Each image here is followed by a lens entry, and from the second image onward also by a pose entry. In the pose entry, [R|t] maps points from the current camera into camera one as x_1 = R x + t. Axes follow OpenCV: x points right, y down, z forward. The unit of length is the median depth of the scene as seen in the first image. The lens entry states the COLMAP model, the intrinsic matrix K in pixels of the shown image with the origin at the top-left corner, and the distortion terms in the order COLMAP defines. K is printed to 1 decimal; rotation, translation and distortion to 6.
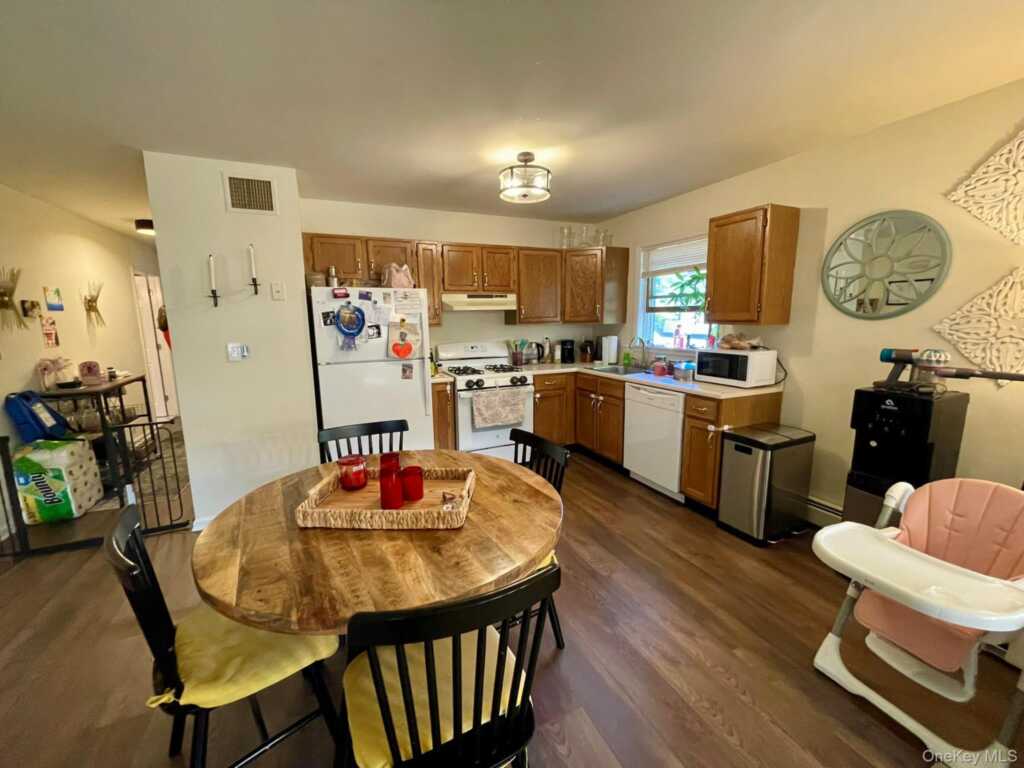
lens RADIAL K [[414.0, 0, 512.0], [0, 414.0, 384.0], [0, 0, 1]] dist [0.001777, 0.005124]
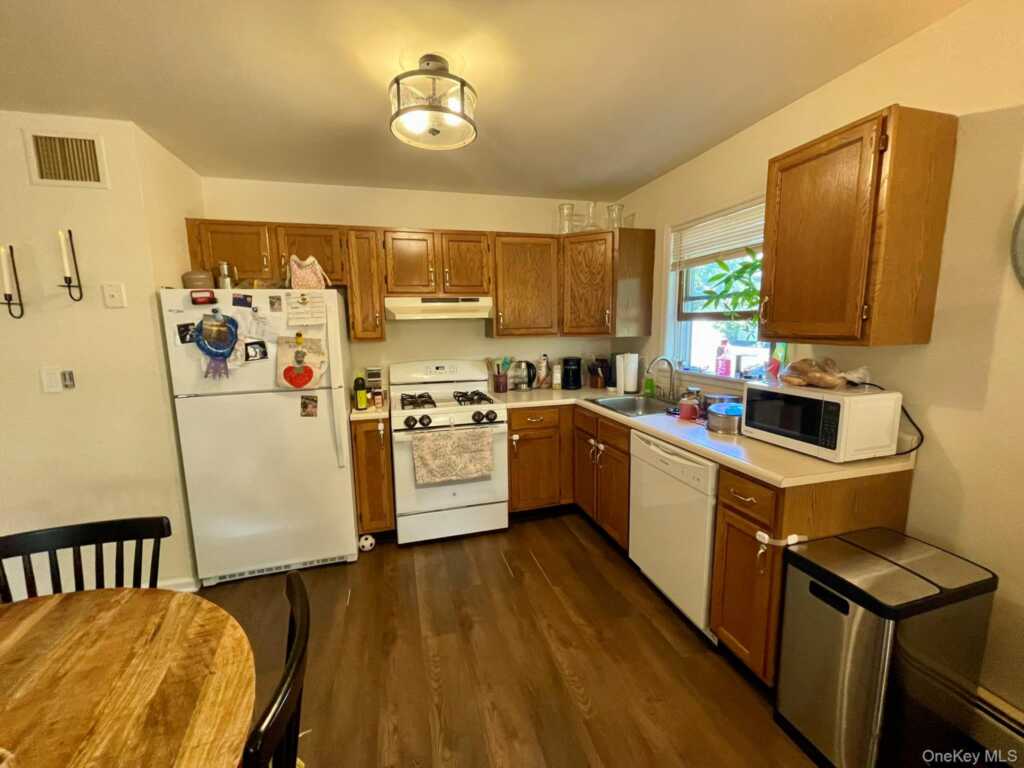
lens RADIAL K [[414.0, 0, 512.0], [0, 414.0, 384.0], [0, 0, 1]] dist [0.001777, 0.005124]
pose [[0.987818, 0.018444, -0.154516, 0.191803], [-0.020680, 0.999703, -0.012870, -0.063602], [0.154233, 0.015909, 0.987906, 0.333247]]
